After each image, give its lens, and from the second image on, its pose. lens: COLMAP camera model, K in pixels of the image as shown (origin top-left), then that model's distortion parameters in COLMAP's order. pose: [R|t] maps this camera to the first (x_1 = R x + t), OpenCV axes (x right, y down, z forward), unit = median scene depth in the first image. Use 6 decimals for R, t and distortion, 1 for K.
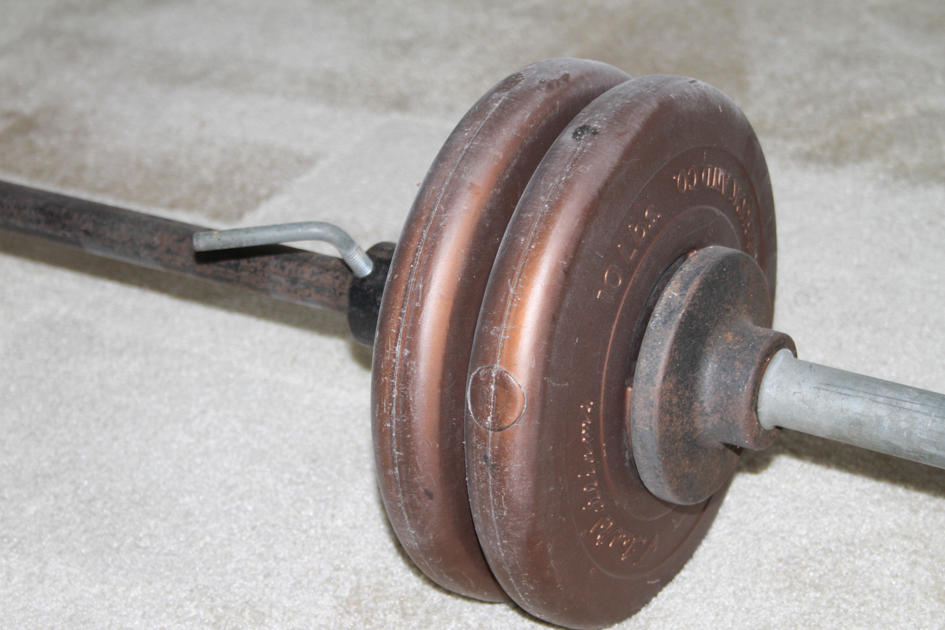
lens RADIAL K [[2411.1, 0, 472.7], [0, 2411.1, 314.9], [0, 0, 1]] dist [0.023401, 0.000000]
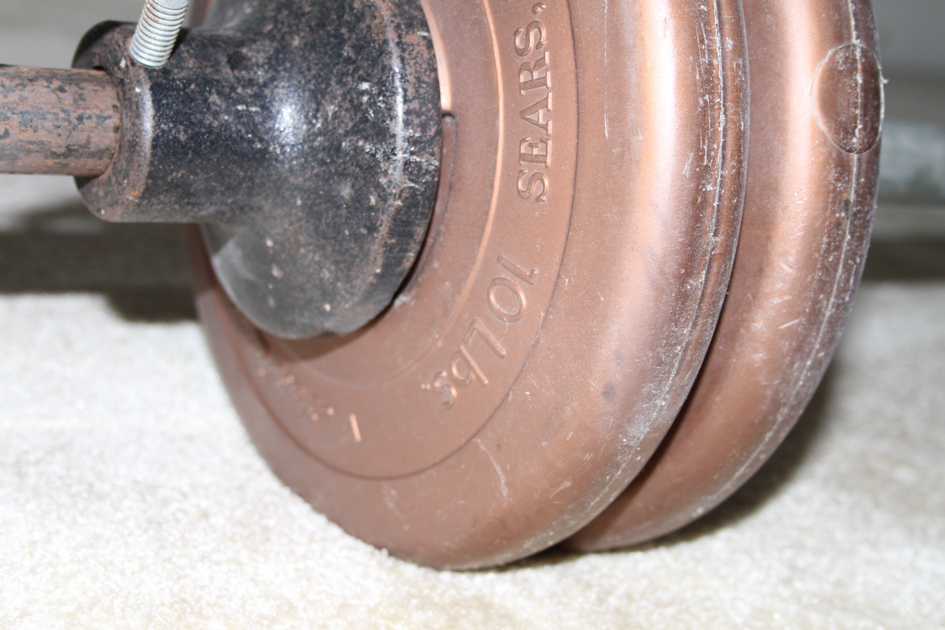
lens RADIAL K [[1689.4, 0, 472.5], [0, 1689.4, 315.0], [0, 0, 1]] dist [0.016240, 0.000000]
pose [[0.357169, -0.115900, 0.926821, -0.370660], [0.257412, 0.966060, 0.021608, 0.046362], [-0.897869, 0.230857, 0.374881, 0.815117]]
